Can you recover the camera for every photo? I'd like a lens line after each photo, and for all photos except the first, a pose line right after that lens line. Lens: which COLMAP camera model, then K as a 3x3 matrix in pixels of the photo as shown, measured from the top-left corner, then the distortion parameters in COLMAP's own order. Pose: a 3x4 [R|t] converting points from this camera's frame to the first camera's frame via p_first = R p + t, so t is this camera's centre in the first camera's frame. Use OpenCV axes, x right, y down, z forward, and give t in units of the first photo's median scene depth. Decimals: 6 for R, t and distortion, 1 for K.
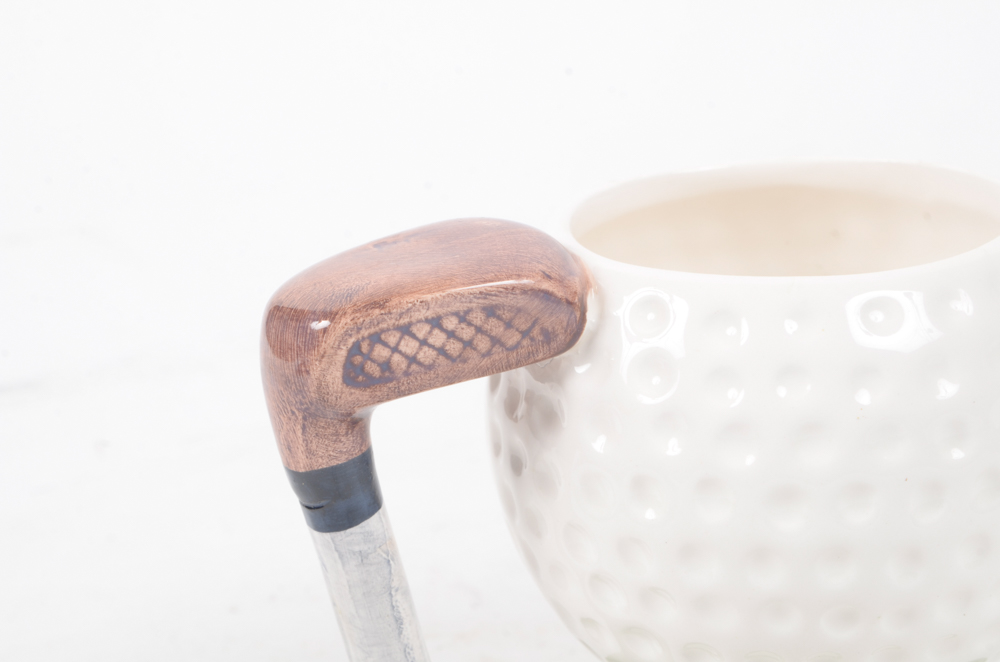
lens RADIAL K [[2514.1, 0, 497.9], [0, 2514.1, 331.2], [0, 0, 1]] dist [0.002579, 0.000000]
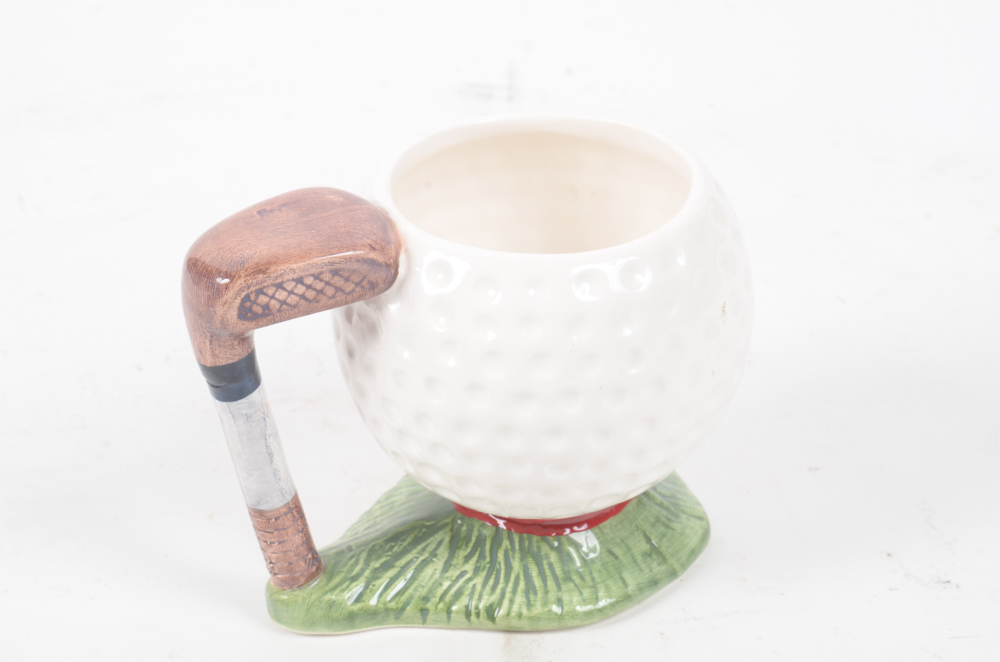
lens RADIAL K [[2514.1, 0, 501.2], [0, 2514.1, 330.6], [0, 0, 1]] dist [0.002579, 0.000000]
pose [[0.997525, 0.019206, 0.067644, -0.004955], [-0.032640, 0.978530, 0.203503, -0.283082], [-0.062284, -0.205207, 0.976735, -0.496134]]
